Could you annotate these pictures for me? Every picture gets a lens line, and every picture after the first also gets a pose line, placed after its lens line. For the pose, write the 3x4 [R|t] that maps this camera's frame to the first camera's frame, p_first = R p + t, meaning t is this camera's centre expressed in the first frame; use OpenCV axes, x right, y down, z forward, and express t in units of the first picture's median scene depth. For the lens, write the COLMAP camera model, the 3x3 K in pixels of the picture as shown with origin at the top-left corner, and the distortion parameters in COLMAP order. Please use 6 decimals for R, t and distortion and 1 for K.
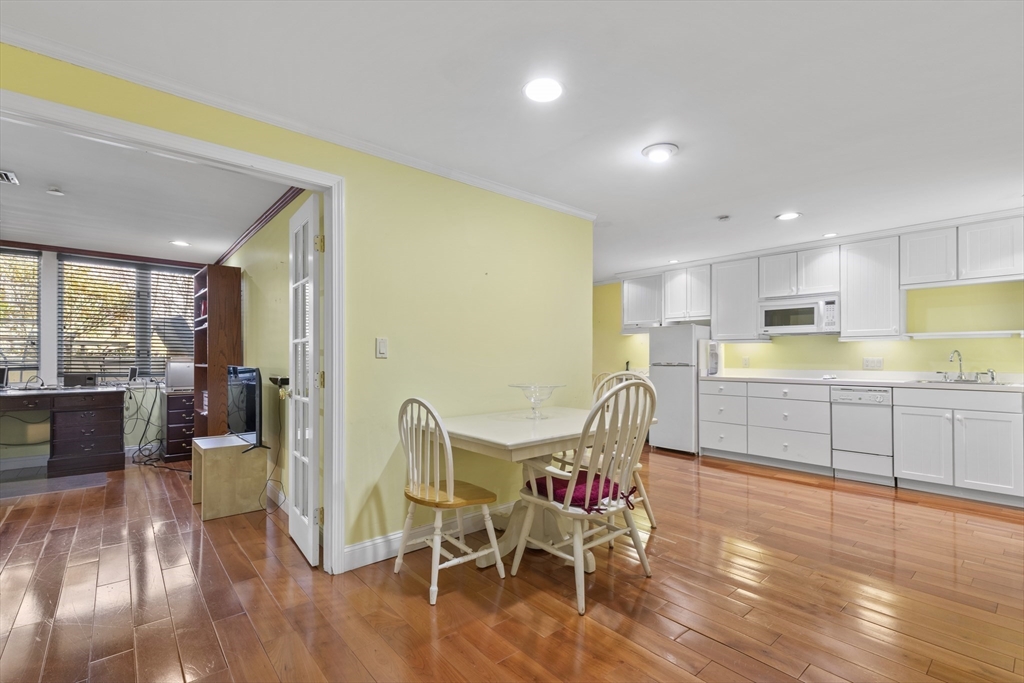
lens RADIAL K [[458.7, 0, 517.2], [0, 458.7, 353.4], [0, 0, 1]] dist [-0.002031, -0.000894]
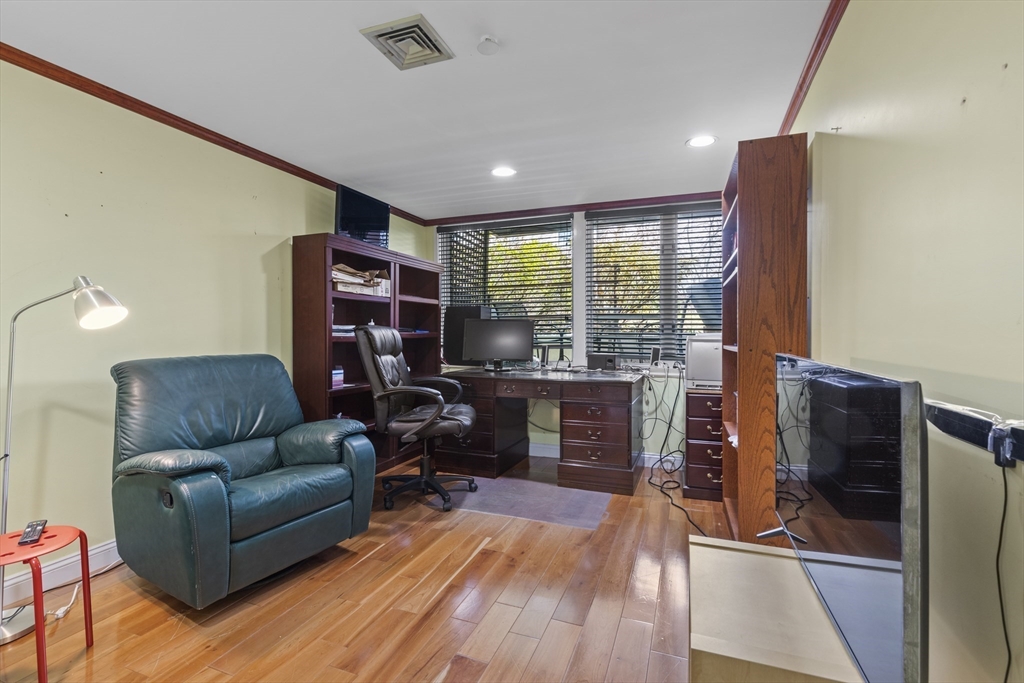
lens RADIAL K [[458.7, 0, 515.5], [0, 458.7, 338.4], [0, 0, 1]] dist [-0.002031, -0.000894]
pose [[0.464308, 0.006574, -0.885650, -0.171729], [0.007659, 0.999905, 0.011438, 0.003488], [0.885641, -0.012094, 0.464213, 0.274284]]
